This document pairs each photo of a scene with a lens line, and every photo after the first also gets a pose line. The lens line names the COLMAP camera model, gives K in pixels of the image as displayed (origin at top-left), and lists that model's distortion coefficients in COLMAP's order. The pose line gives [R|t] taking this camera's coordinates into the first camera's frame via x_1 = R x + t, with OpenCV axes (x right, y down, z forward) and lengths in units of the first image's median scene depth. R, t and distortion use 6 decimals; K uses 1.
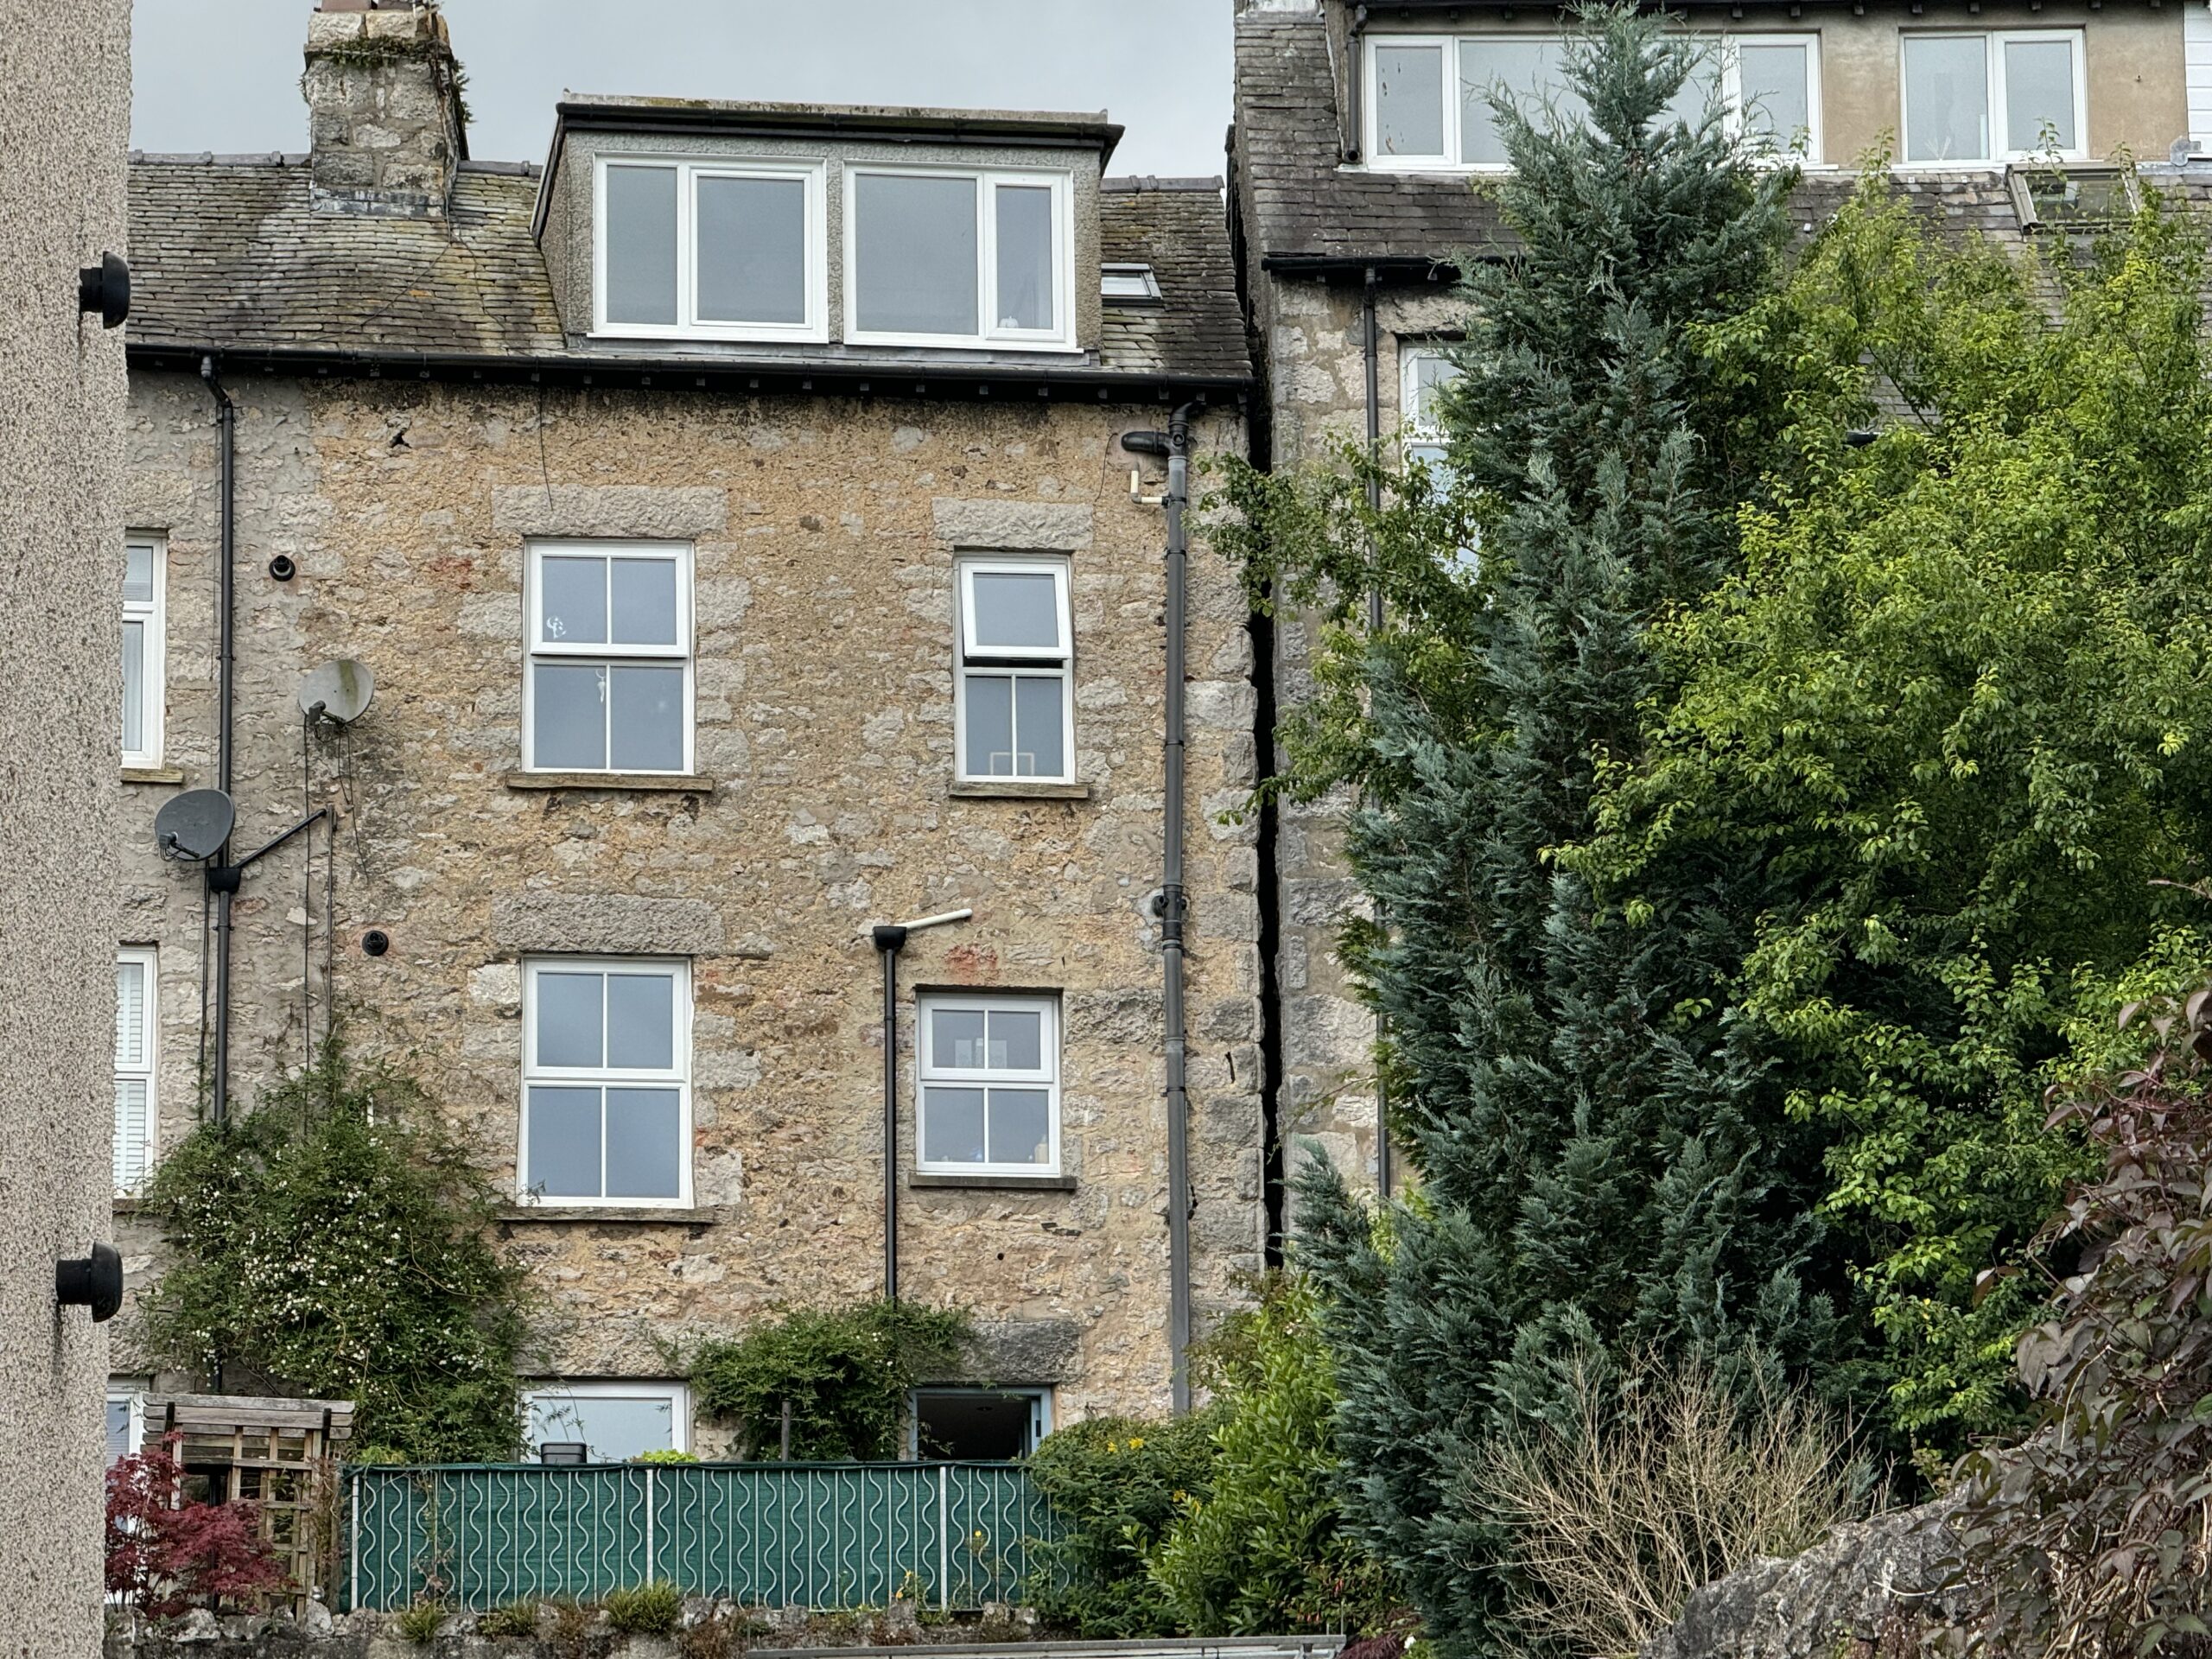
lens RADIAL K [[8094.6, 0, 1106.0], [0, 8094.6, 829.5], [0, 0, 1]] dist [0.249682, 0.122510]
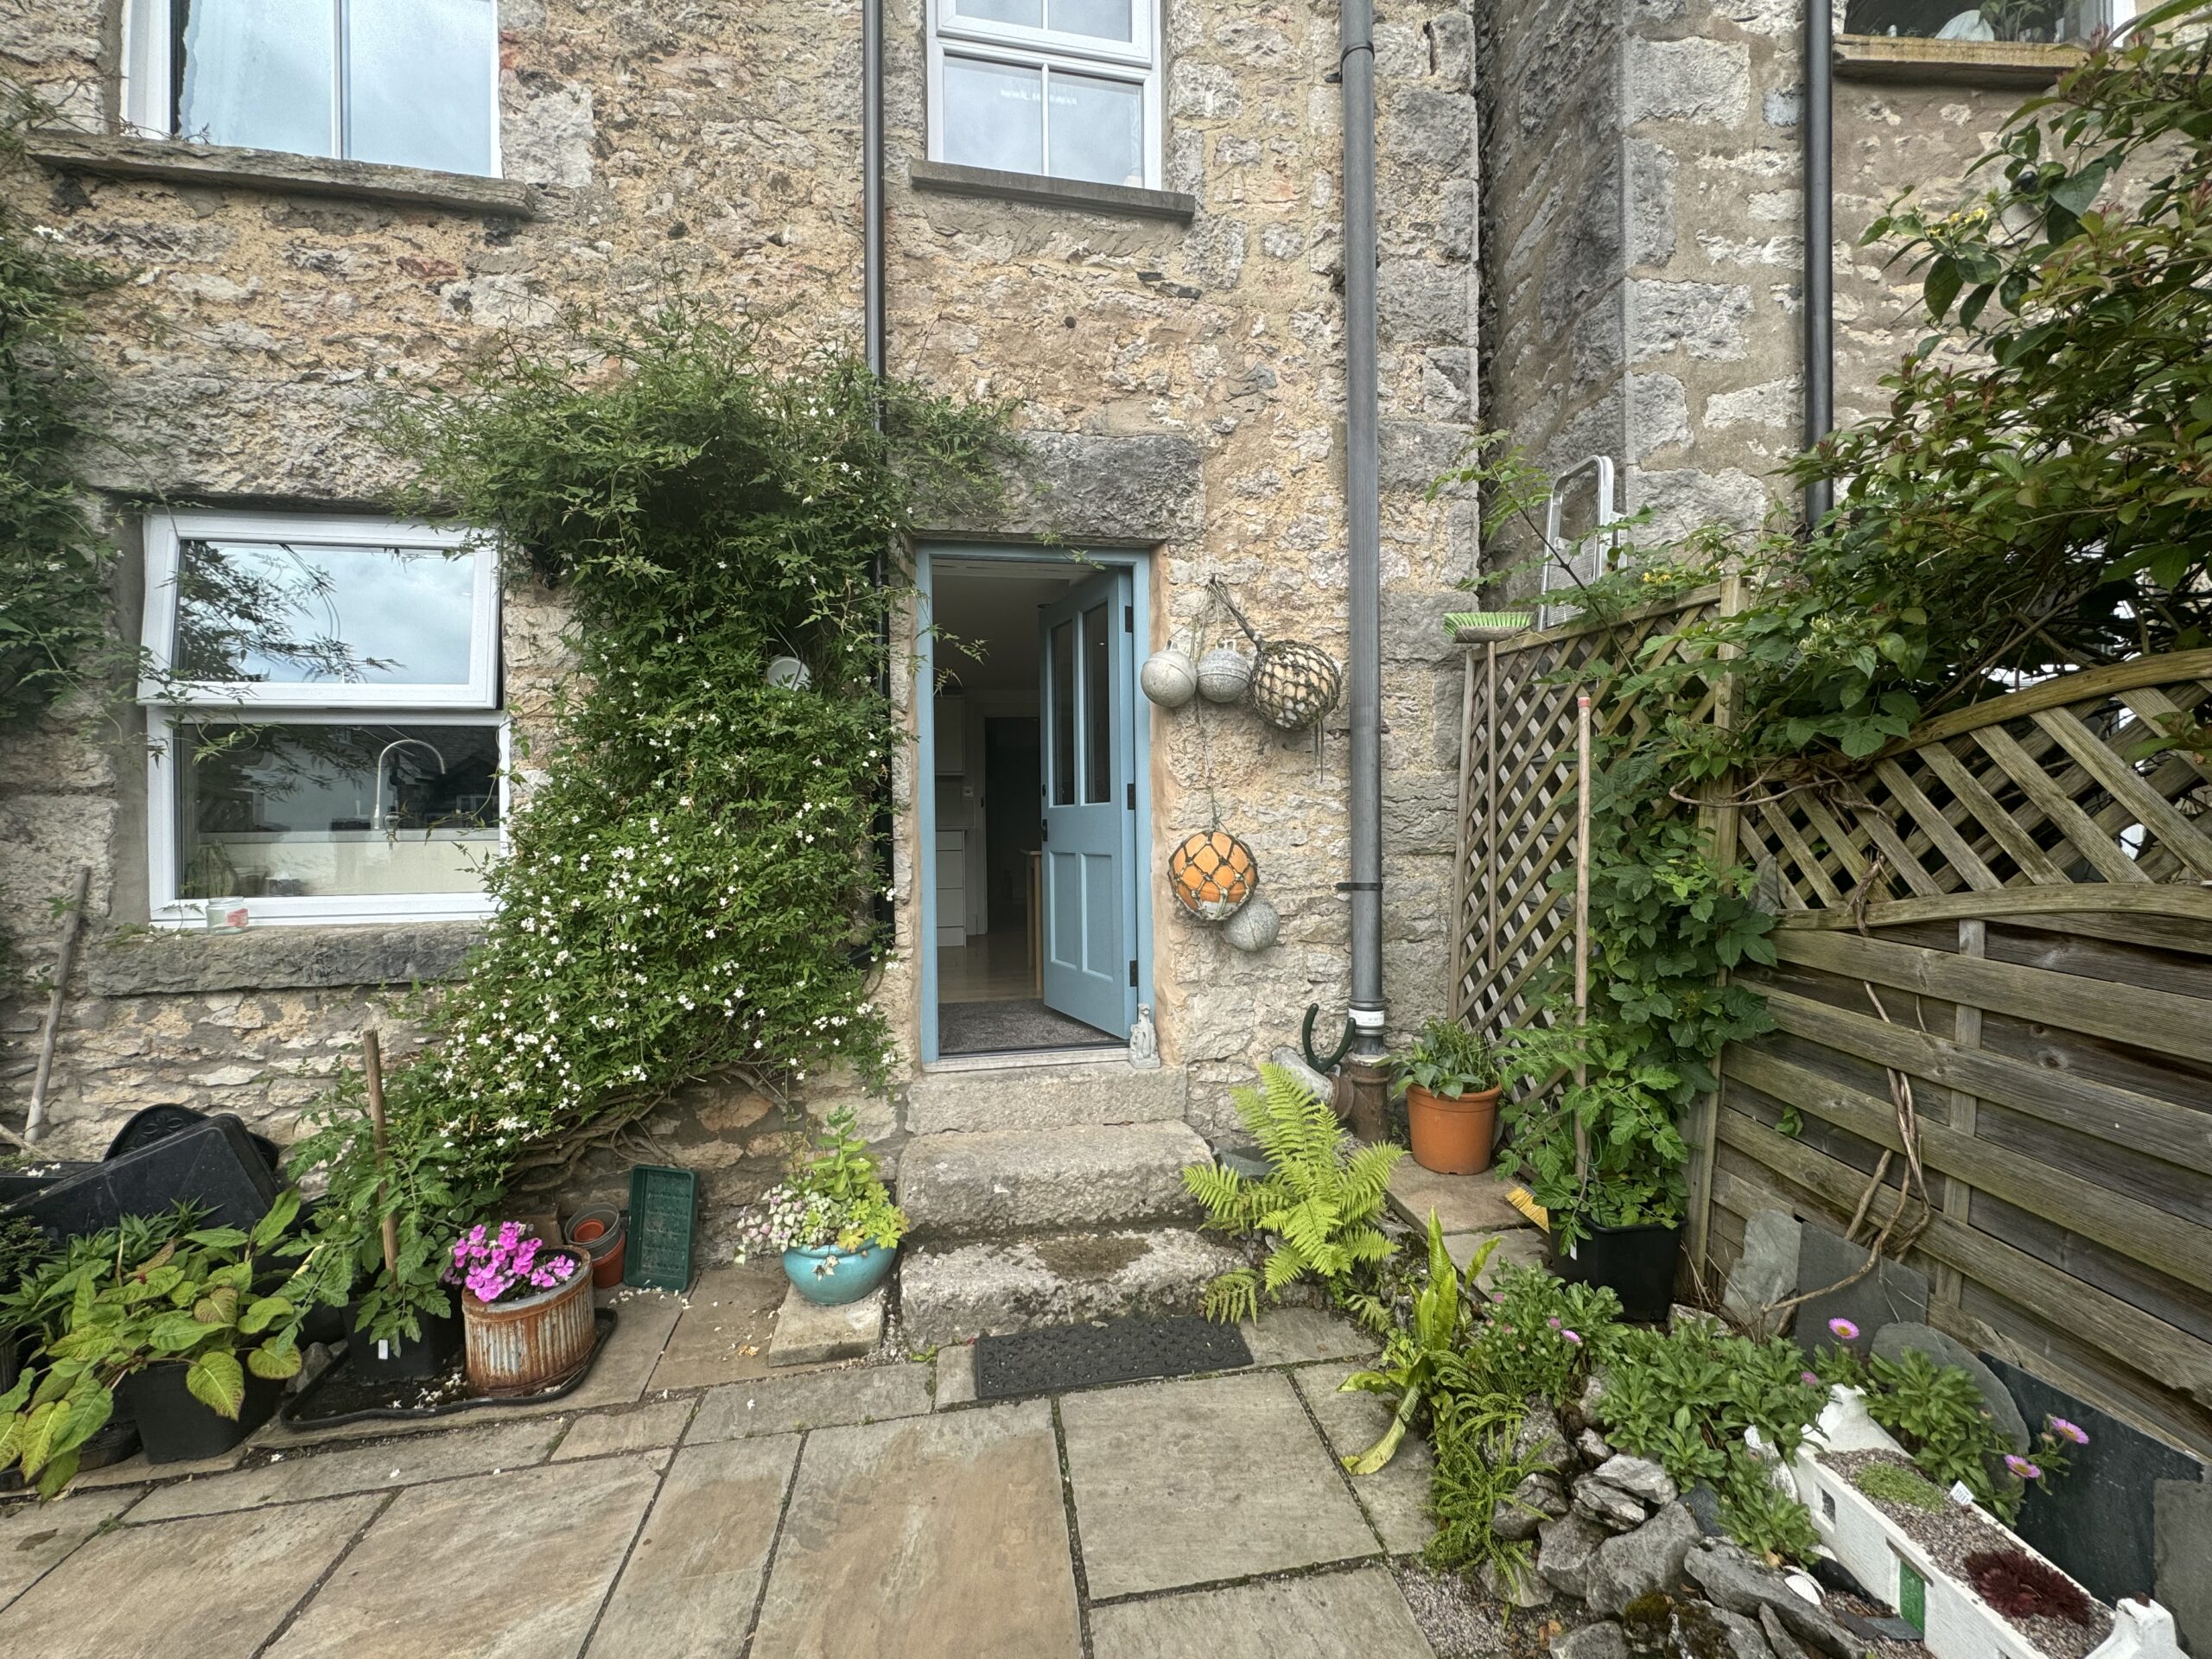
lens RADIAL K [[882.0, 0, 1104.1], [0, 882.0, 825.6], [0, 0, 1]] dist [0.000153, -0.000303]
pose [[0.999242, 0.002501, 0.038856, -0.012923], [-0.012420, 0.966274, 0.257218, 0.071851], [-0.036902, -0.257505, 0.965572, 0.929817]]
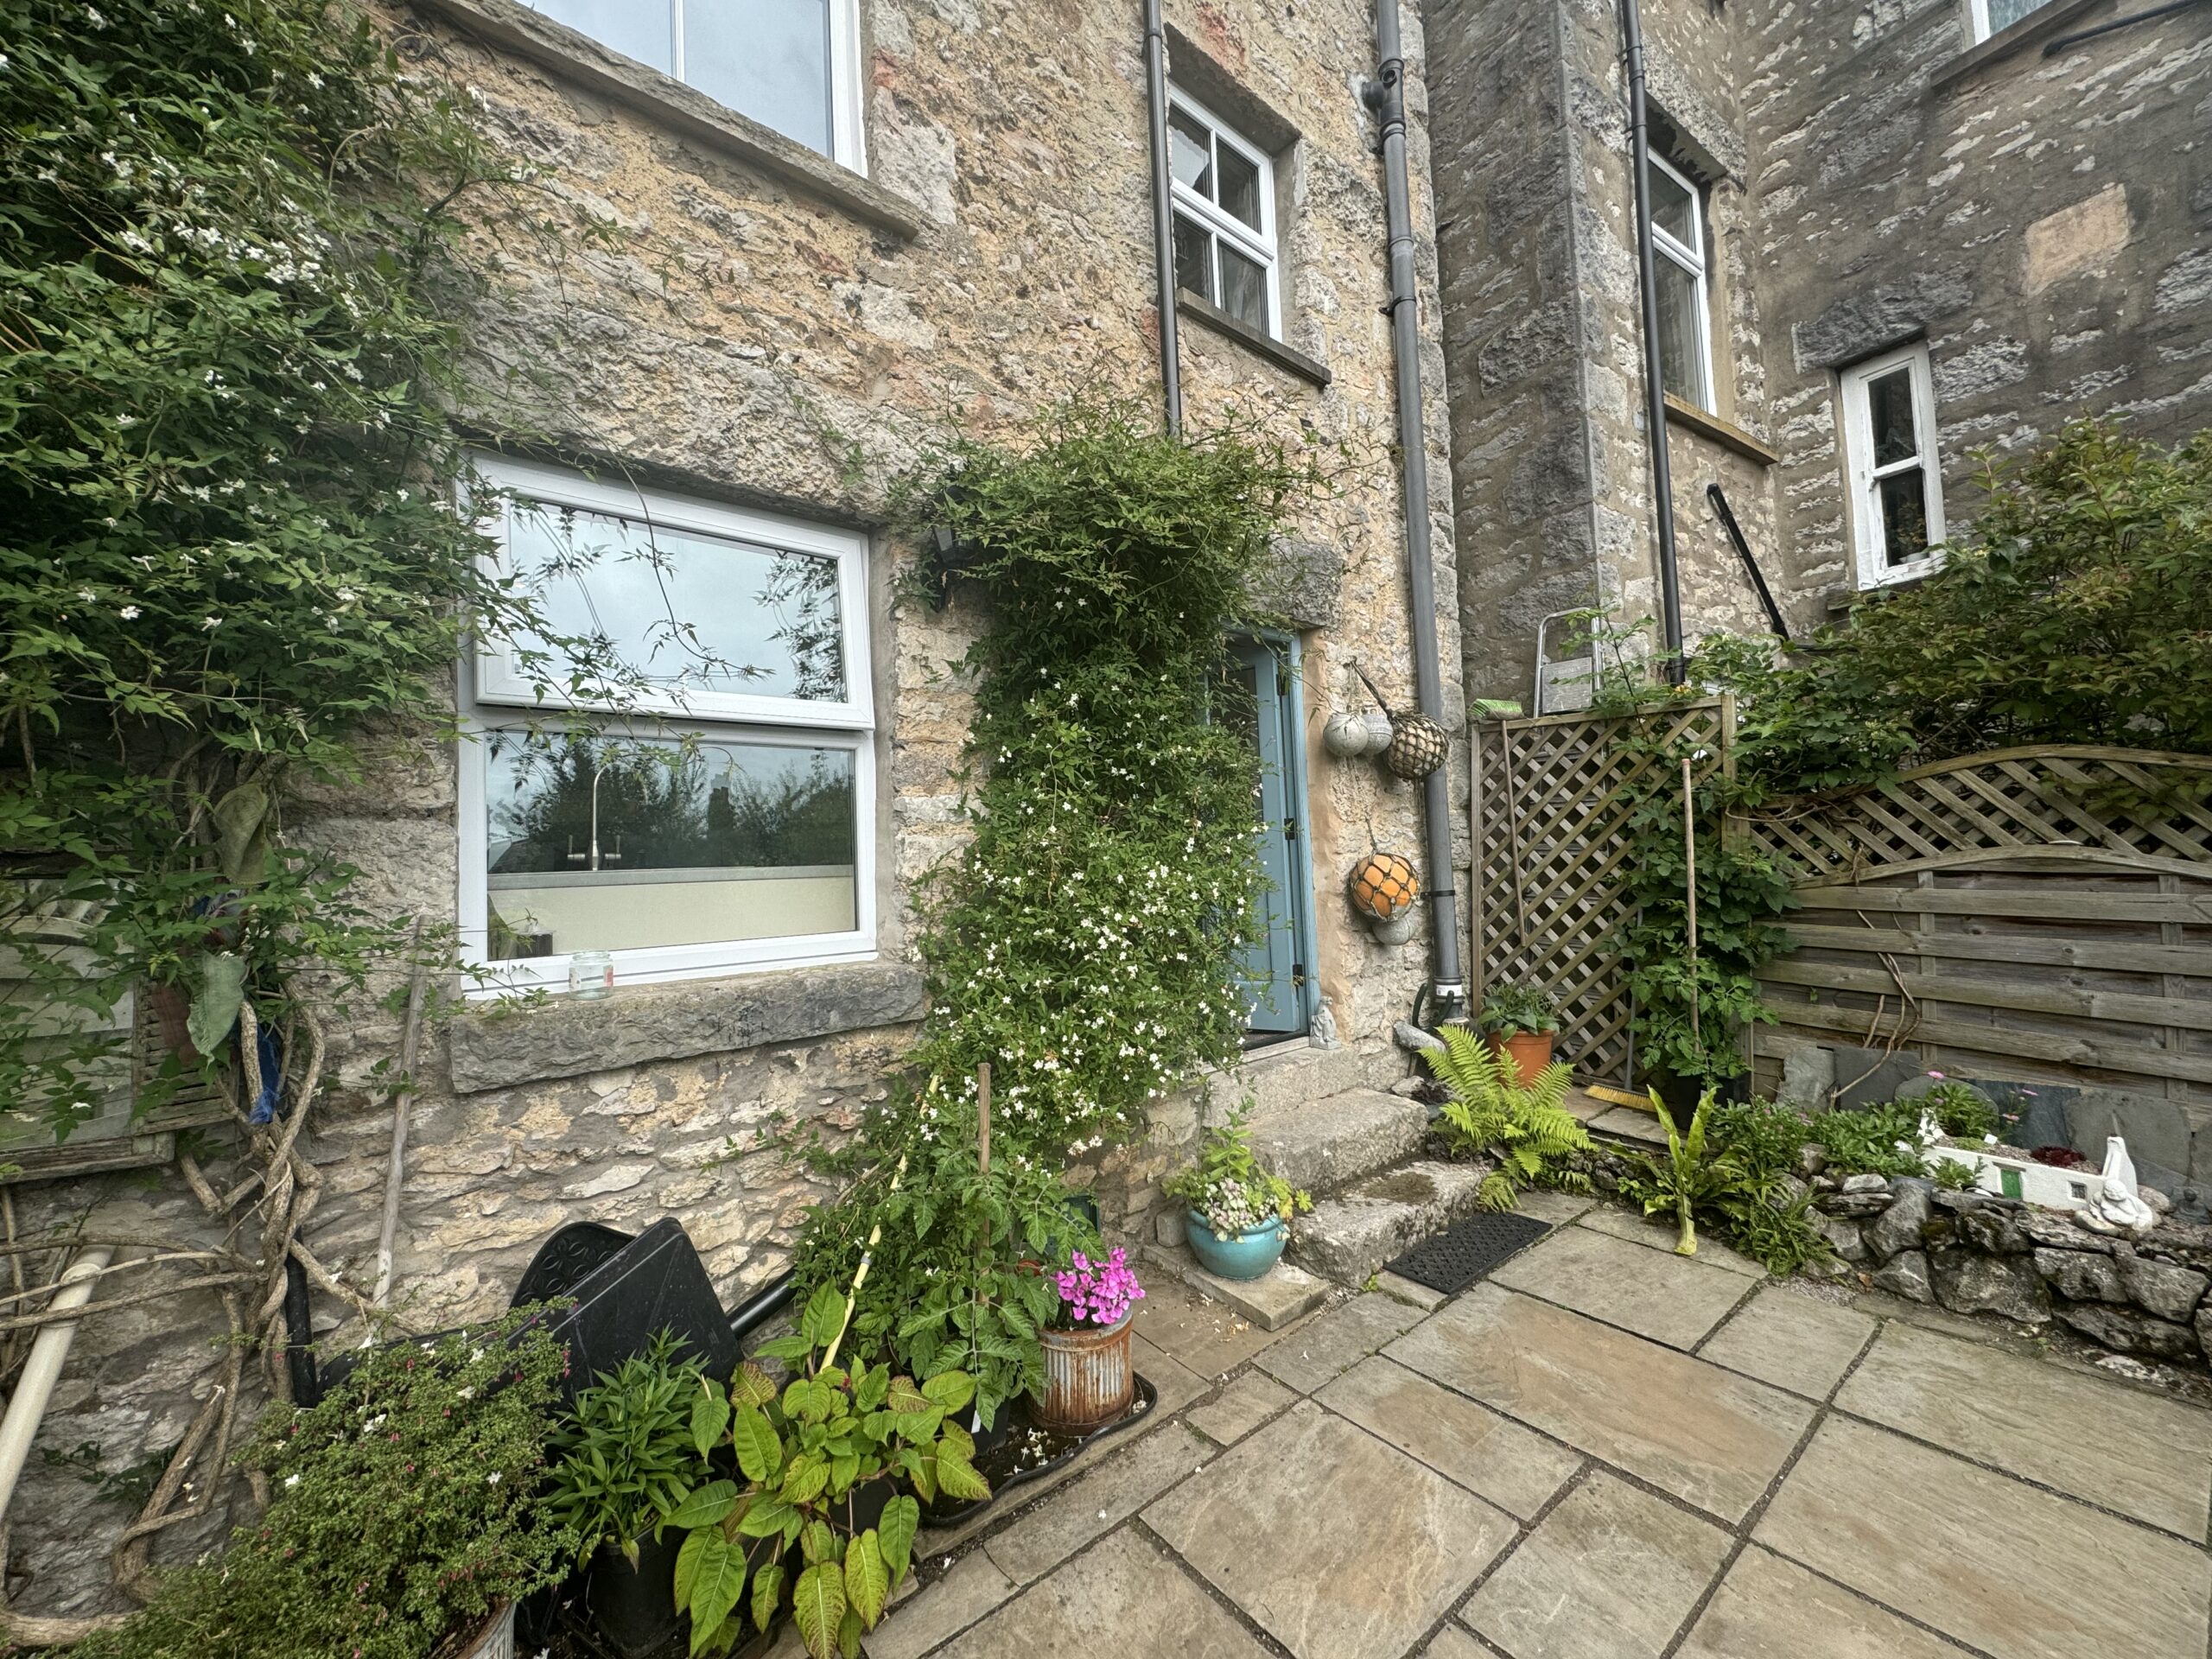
lens RADIAL K [[882.0, 0, 1104.1], [0, 882.0, 825.6], [0, 0, 1]] dist [0.000153, -0.000303]
pose [[0.849952, 0.003766, 0.526847, -0.067955], [-0.102939, 0.981889, 0.159051, 0.075561], [-0.516706, -0.189419, 0.834946, 0.936002]]
